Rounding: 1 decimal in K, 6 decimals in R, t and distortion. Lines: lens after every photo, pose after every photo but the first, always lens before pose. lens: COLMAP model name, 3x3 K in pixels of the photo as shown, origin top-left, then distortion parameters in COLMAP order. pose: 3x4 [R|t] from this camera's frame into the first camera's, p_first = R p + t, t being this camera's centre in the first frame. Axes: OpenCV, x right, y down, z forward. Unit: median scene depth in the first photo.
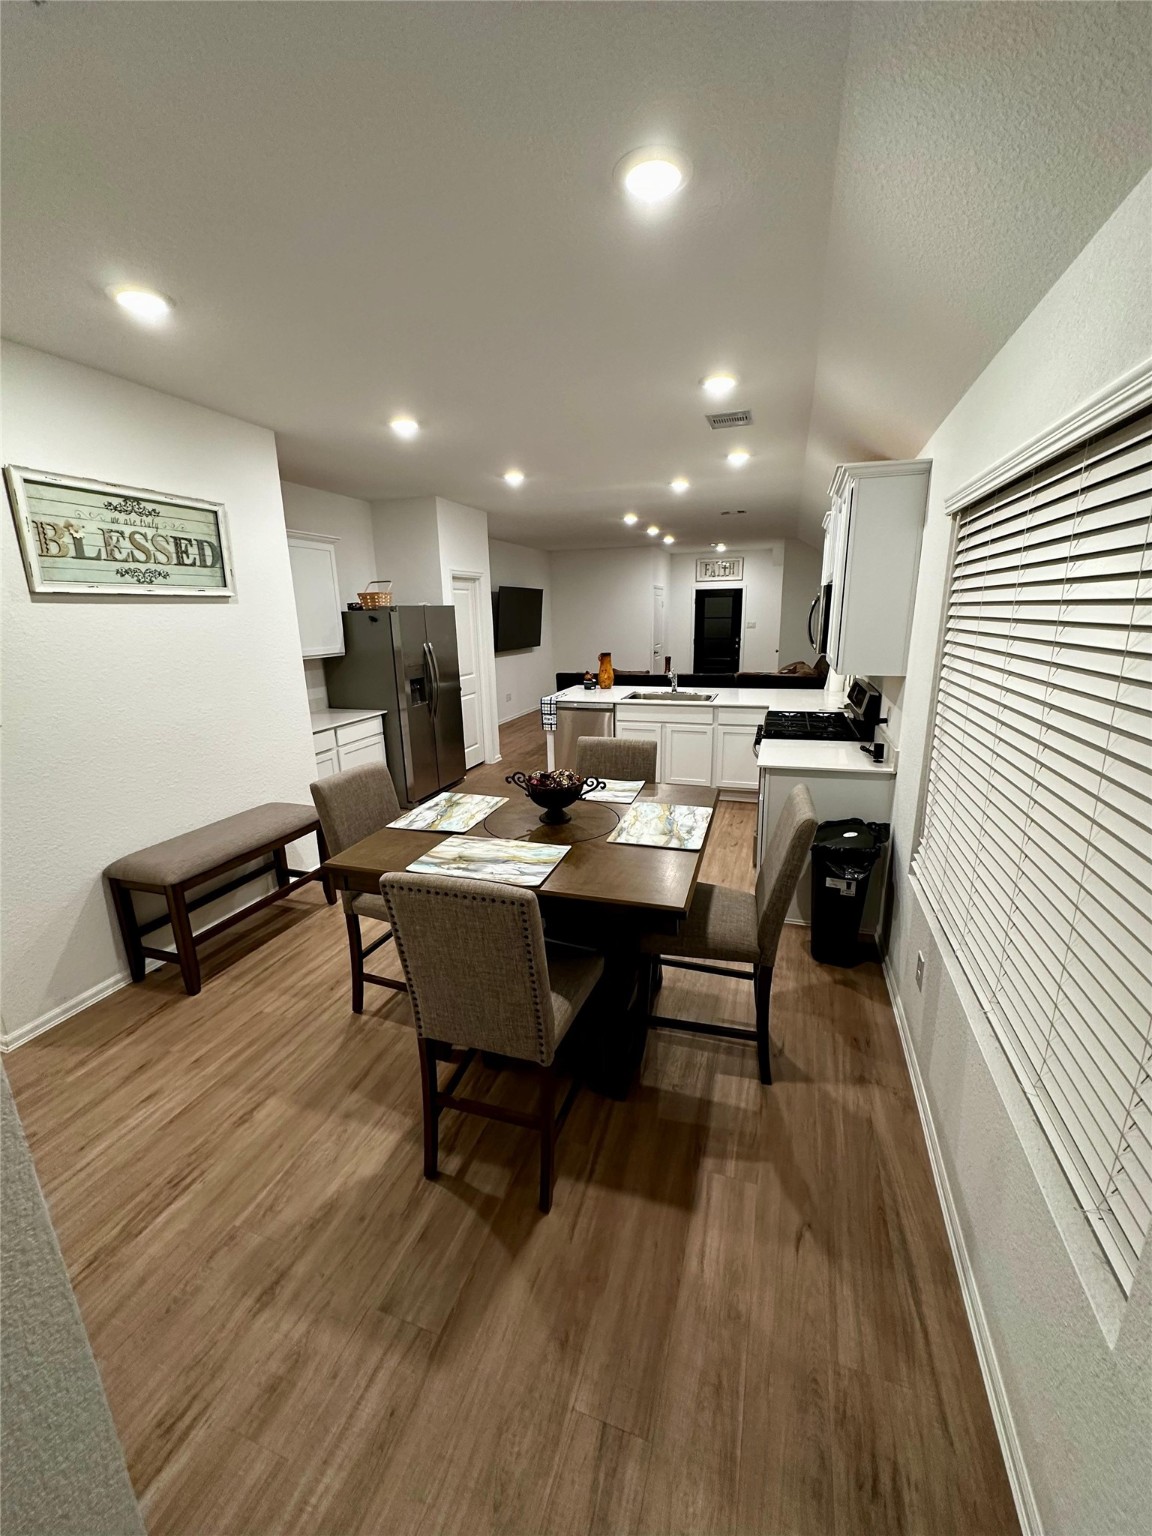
lens RADIAL K [[621.6, 0, 576.0], [0, 621.6, 768.0], [0, 0, 1]] dist [-0.003663, 0.002127]
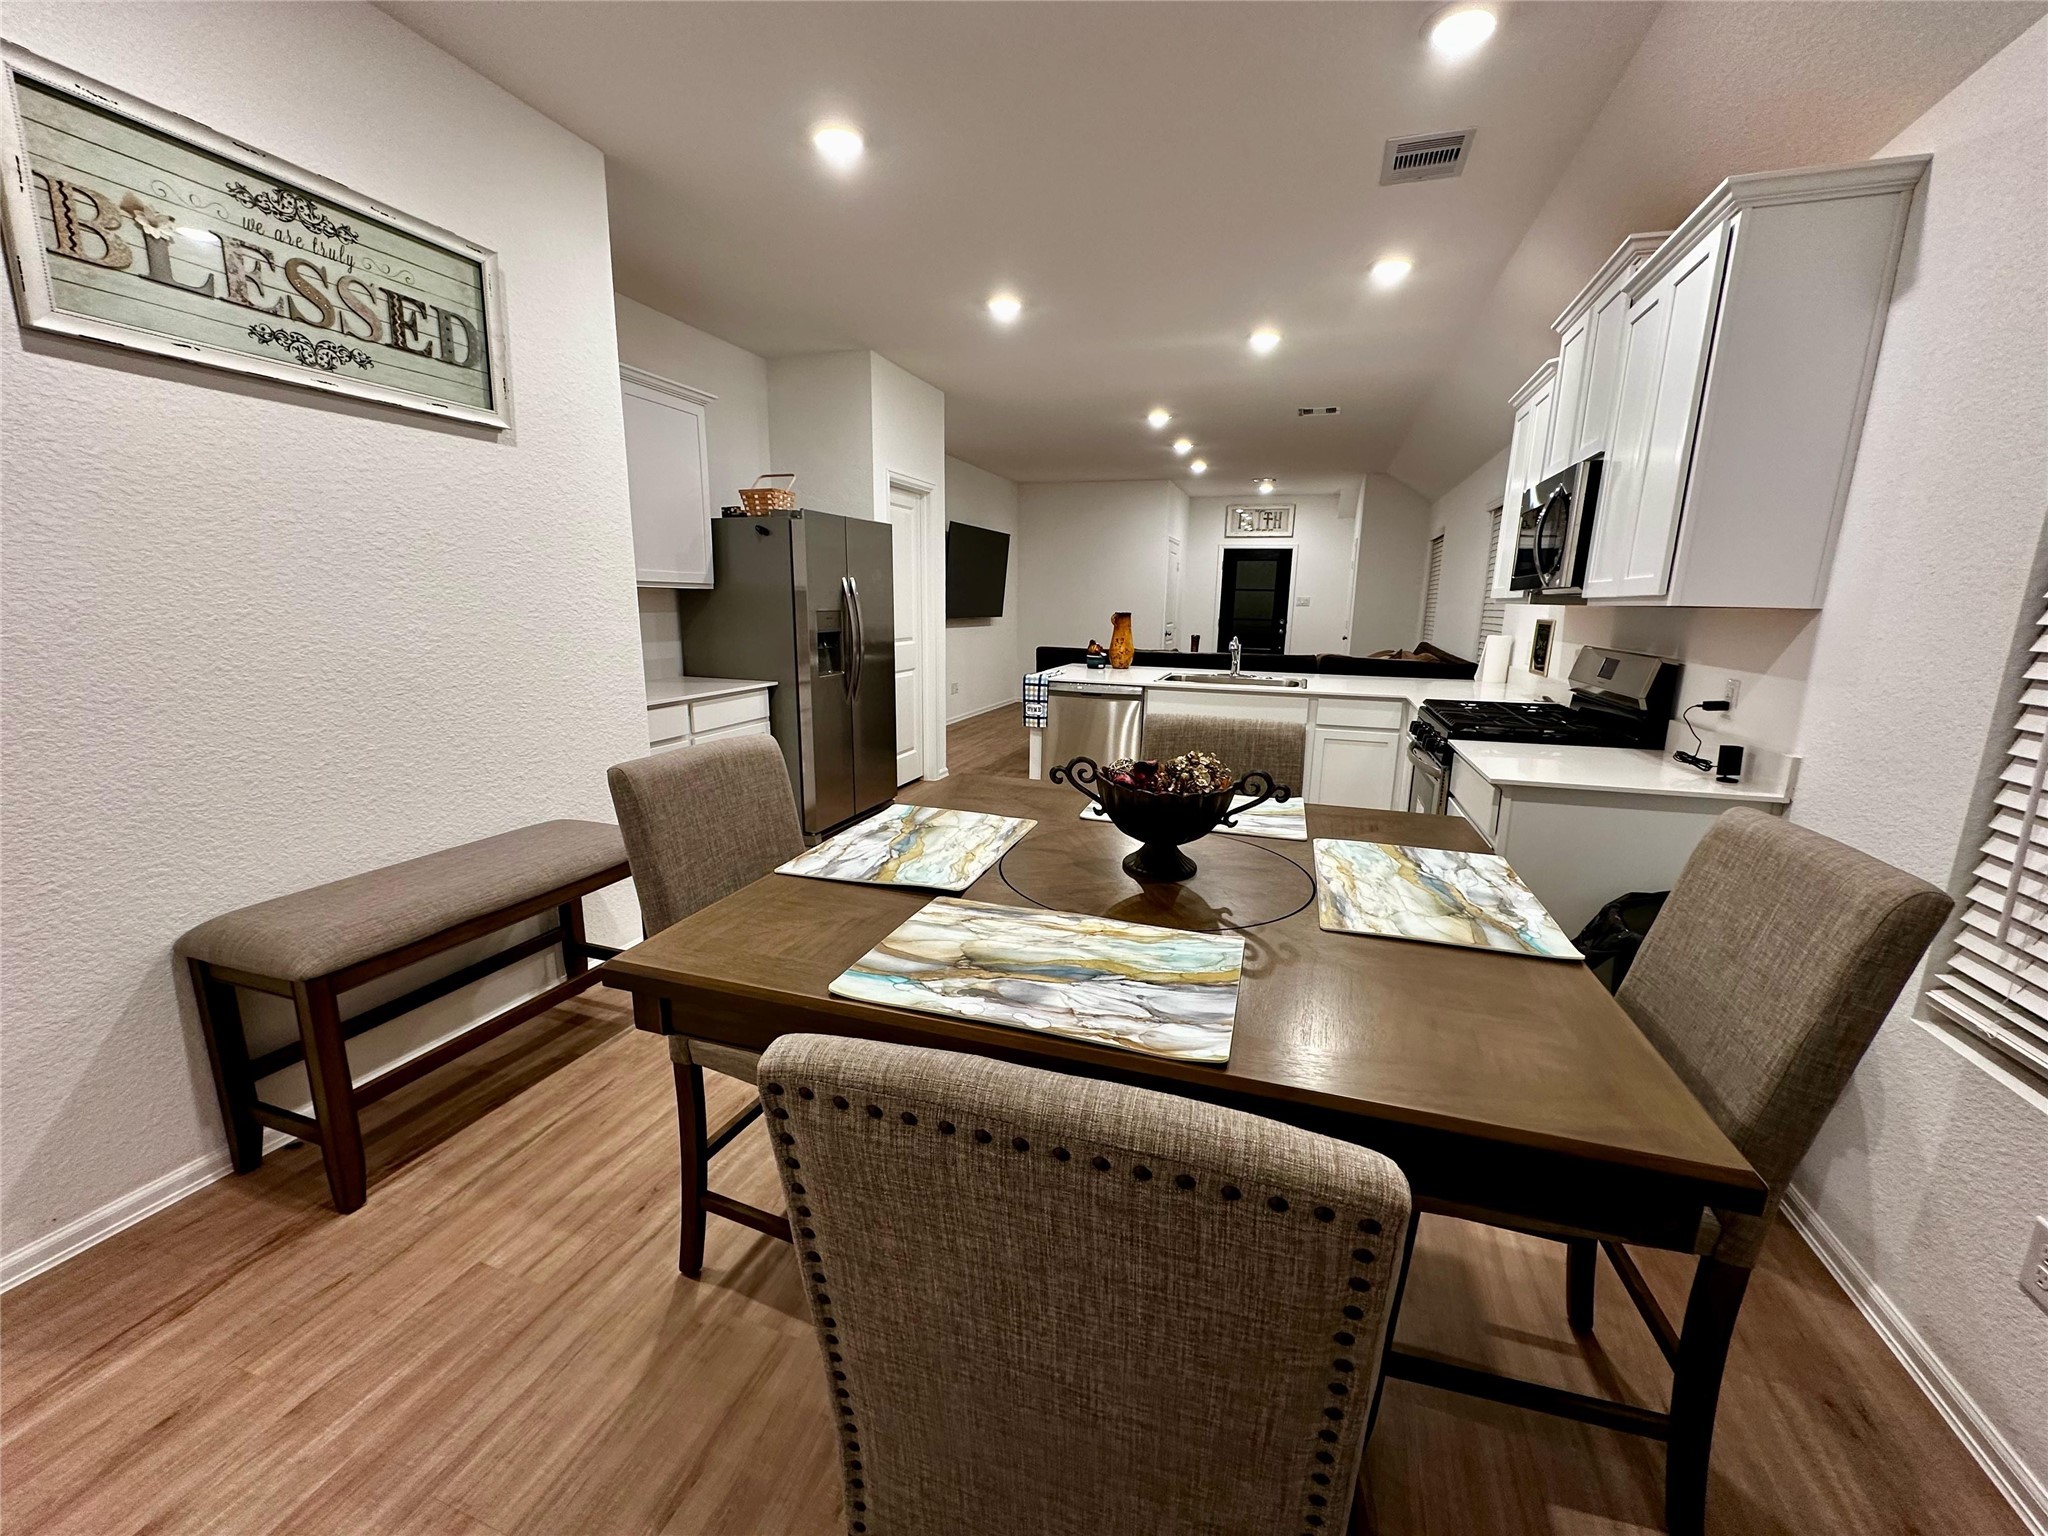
lens RADIAL K [[829.5, 0, 1023.4], [0, 829.5, 765.4], [0, 0, 1]] dist [-0.004501, 0.002248]
pose [[0.999303, 0.037248, 0.002451, -0.118238], [-0.037094, 0.998224, -0.046621, 0.035693], [-0.004183, 0.046497, 0.998910, 0.362029]]
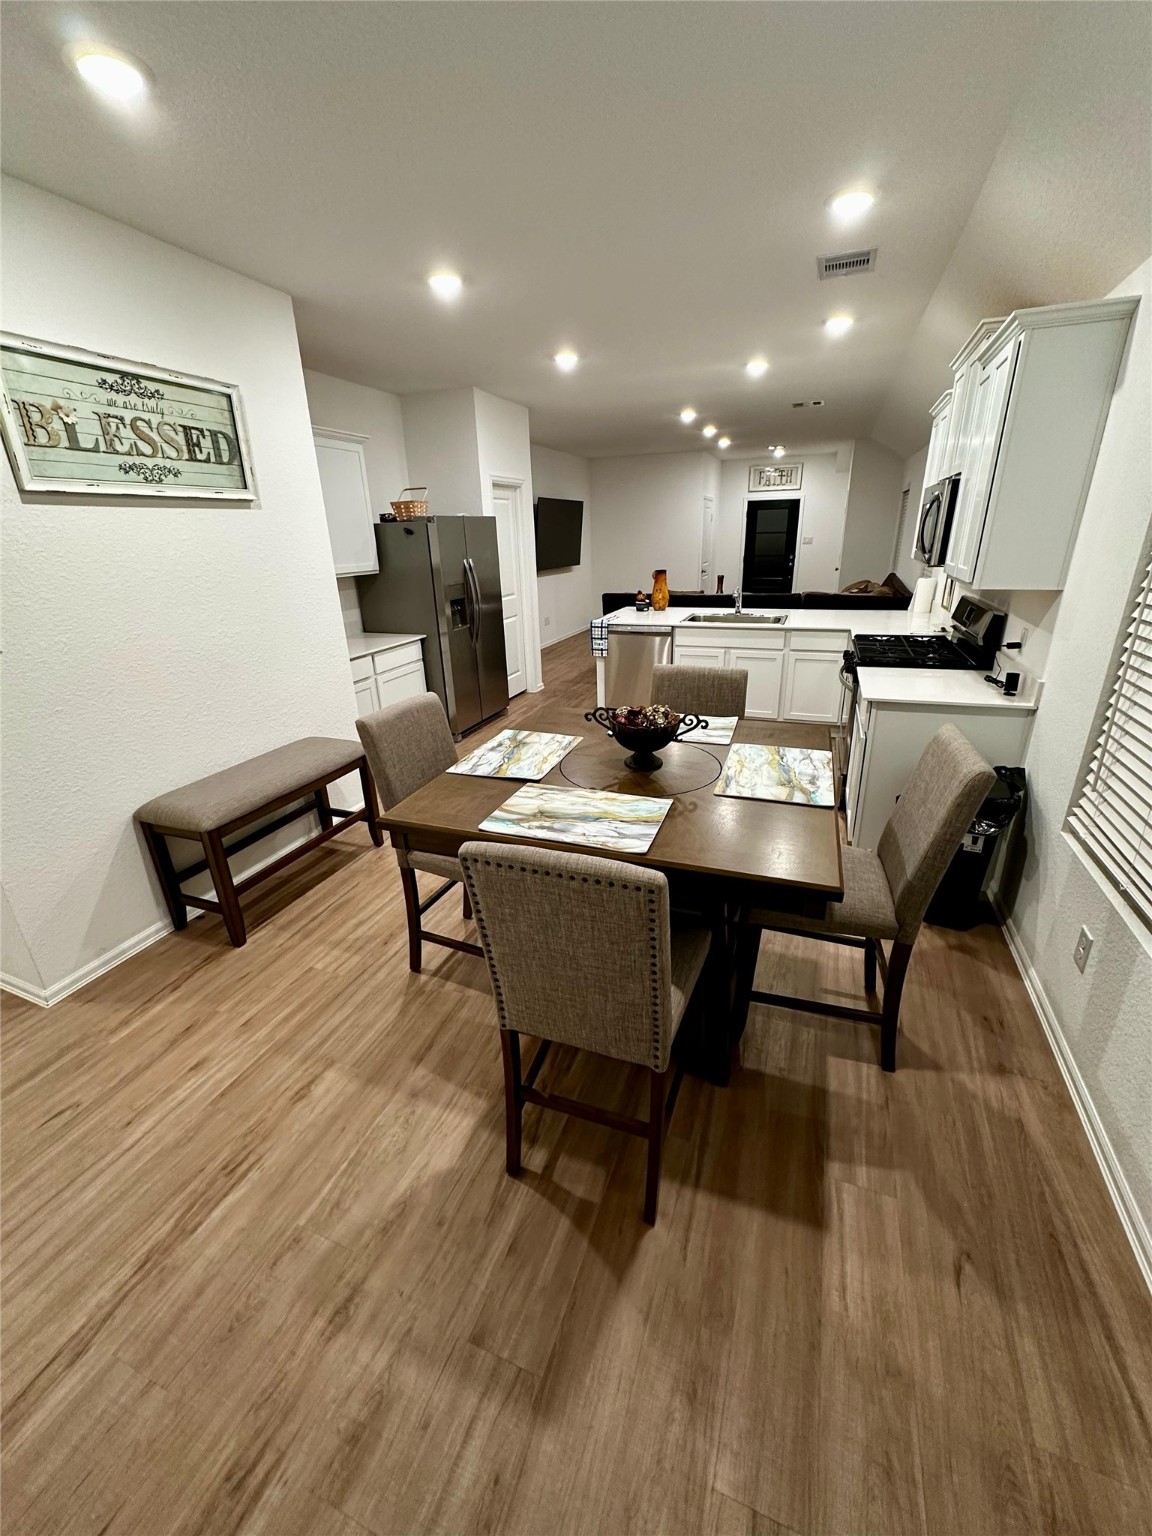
lens RADIAL K [[622.1, 0, 575.5], [0, 622.1, 770.3], [0, 0, 1]] dist [-0.004501, 0.002248]
pose [[0.998973, 0.007938, -0.044619, -0.077387], [-0.002517, 0.992740, 0.120257, -0.009099], [0.045250, -0.120021, 0.991740, 0.139021]]
